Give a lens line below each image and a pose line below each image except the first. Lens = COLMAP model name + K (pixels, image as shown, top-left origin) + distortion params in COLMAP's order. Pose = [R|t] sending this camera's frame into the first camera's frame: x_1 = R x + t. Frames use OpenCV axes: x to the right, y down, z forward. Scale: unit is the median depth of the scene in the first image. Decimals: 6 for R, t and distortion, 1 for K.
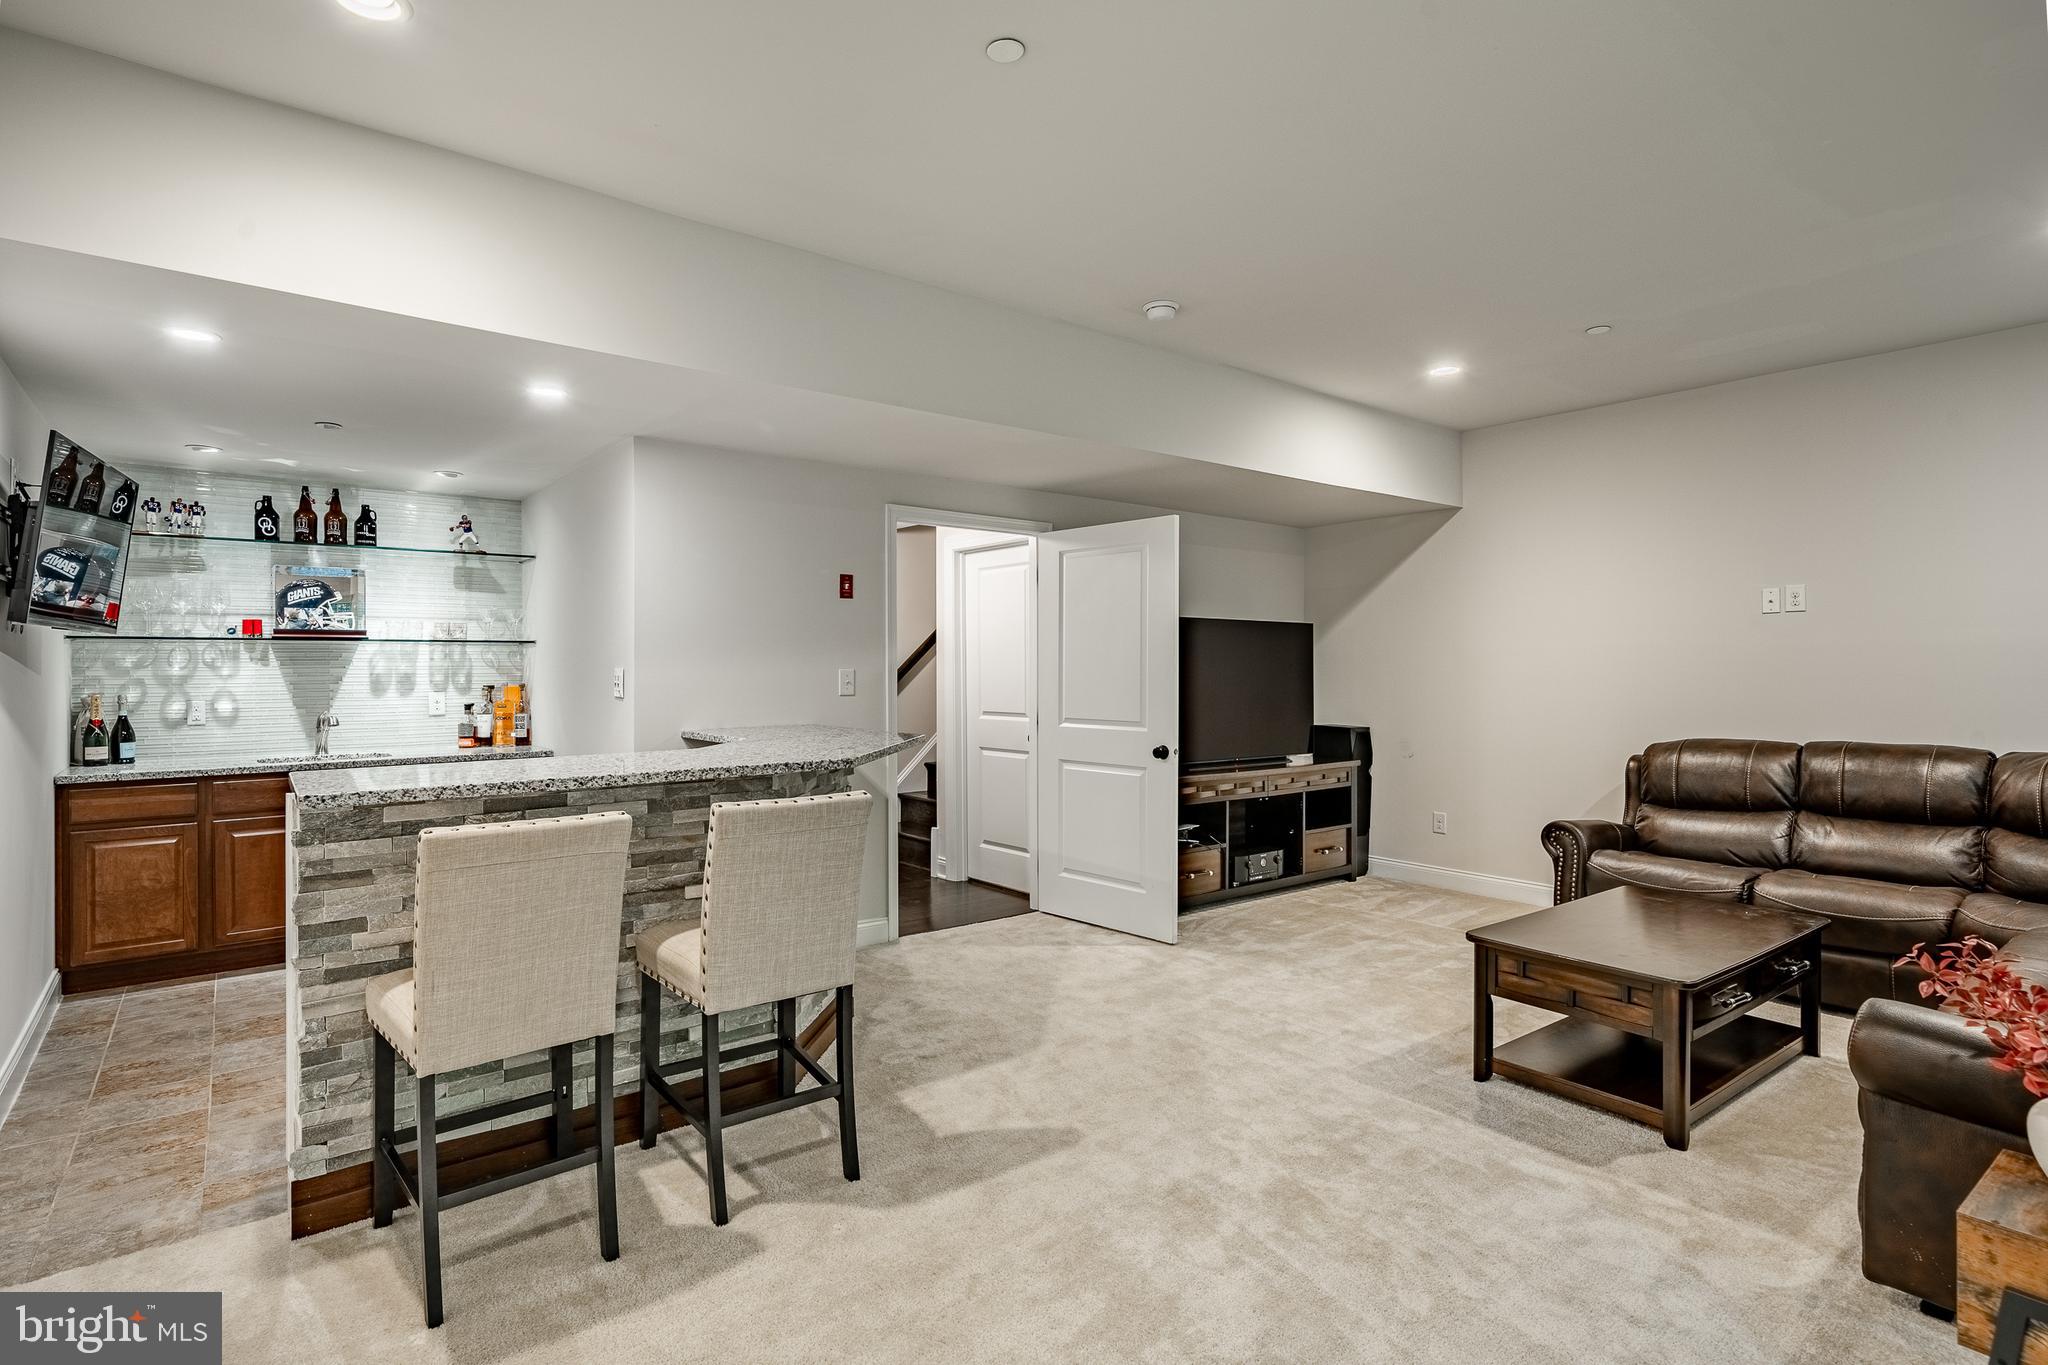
lens RADIAL K [[1034.6, 0, 1018.8], [0, 1034.6, 672.3], [0, 0, 1]] dist [-0.000712, 0.000146]
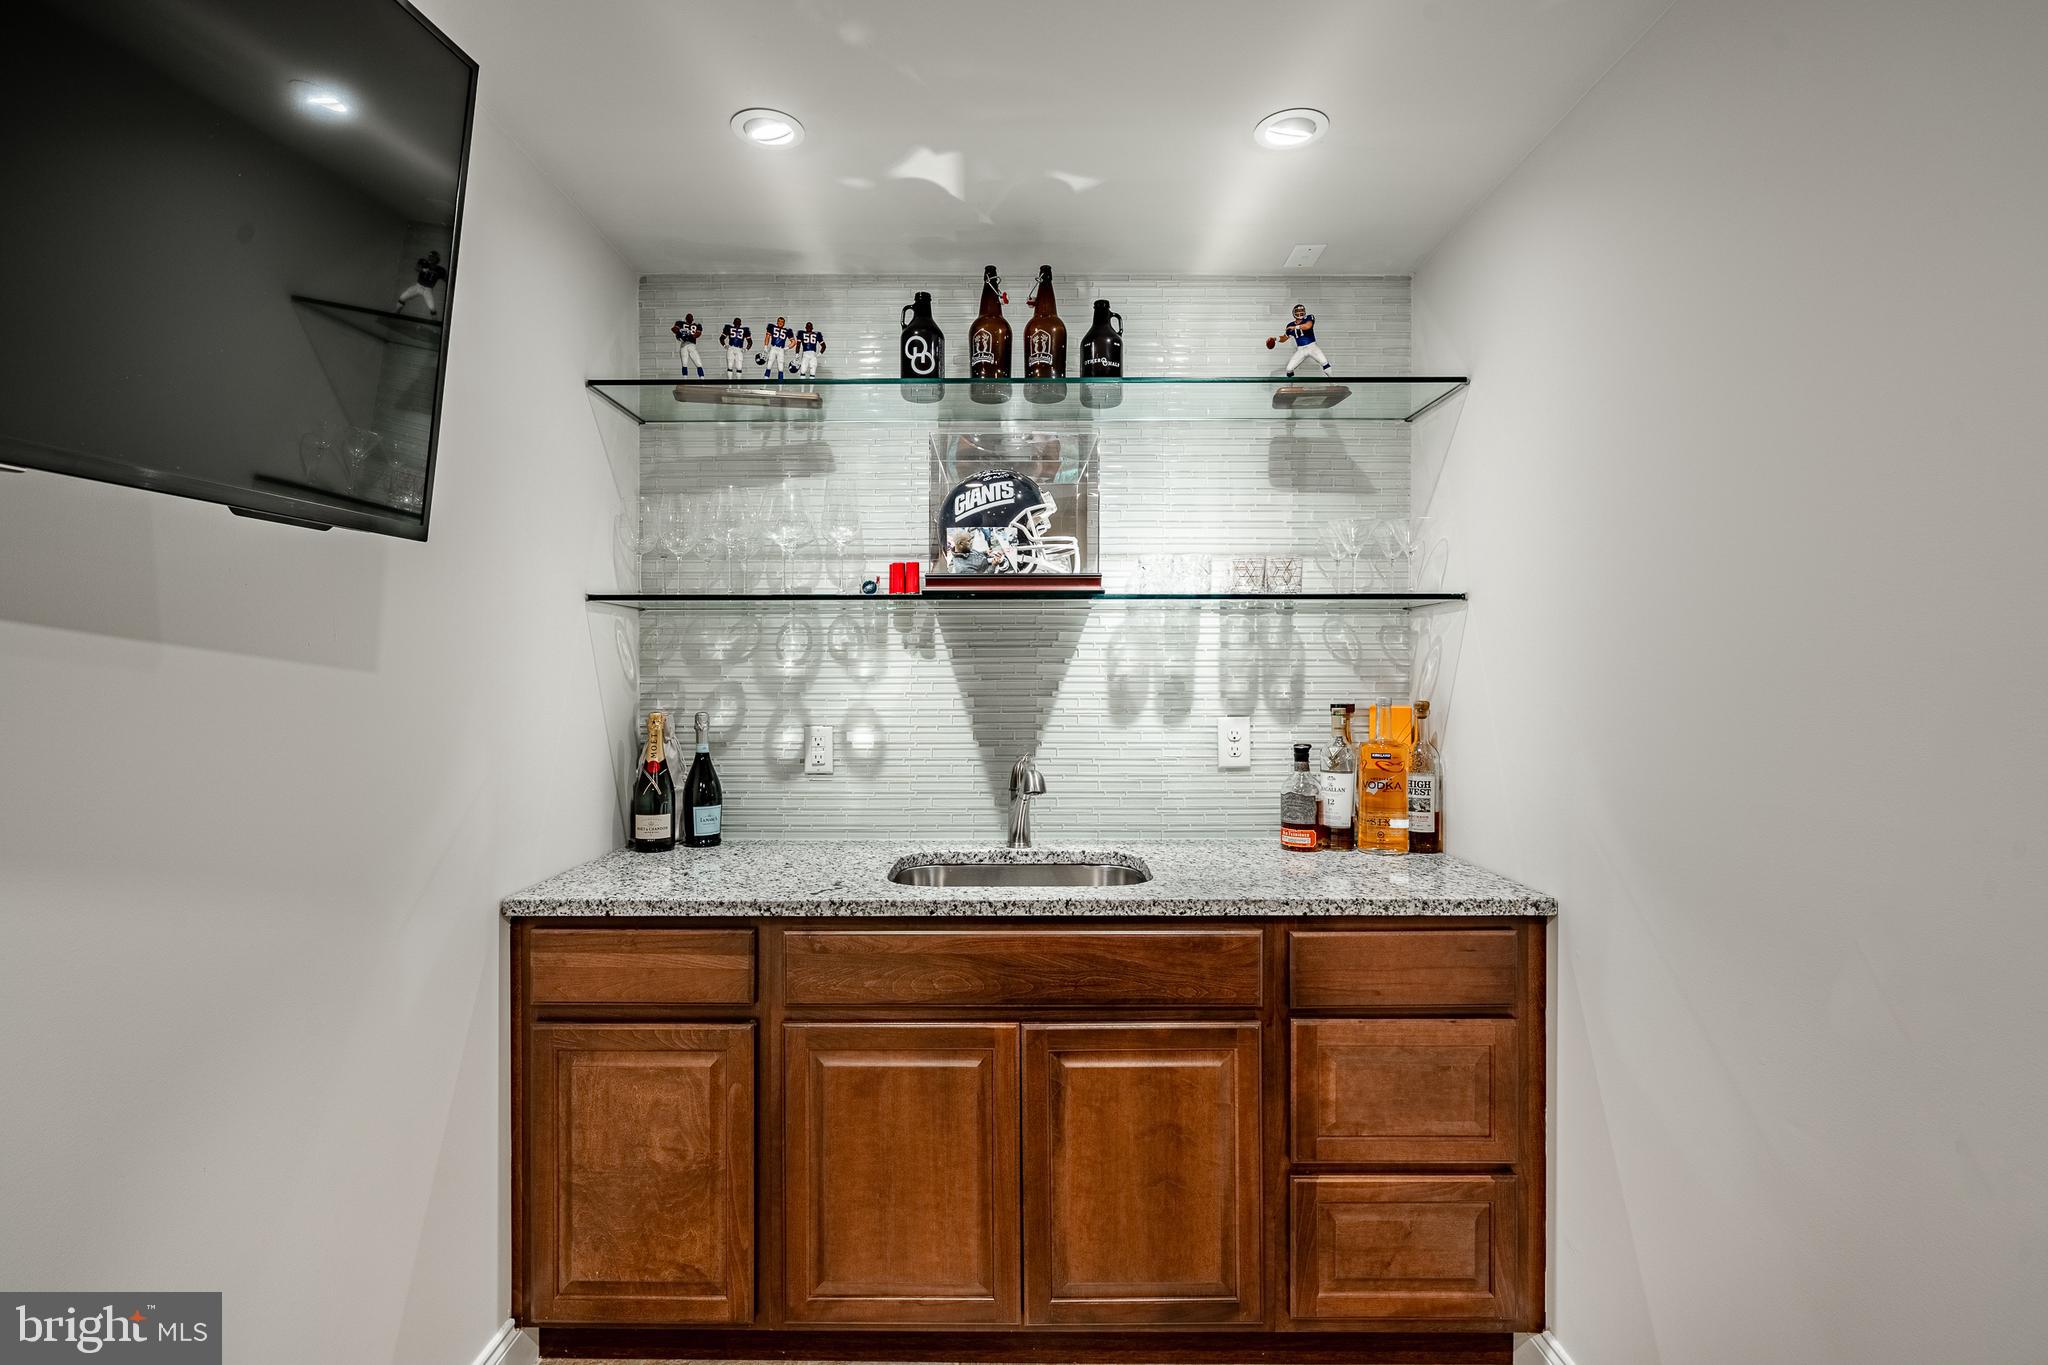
lens RADIAL K [[939.8, 0, 1024.0], [0, 939.8, 682.5], [0, 0, 1]] dist [0.000011, 0.000015]
pose [[0.788459, 0.006377, -0.615054, -0.294333], [-0.006254, 0.999978, 0.002351, 0.002827], [0.615056, 0.001993, 0.788481, 0.476615]]
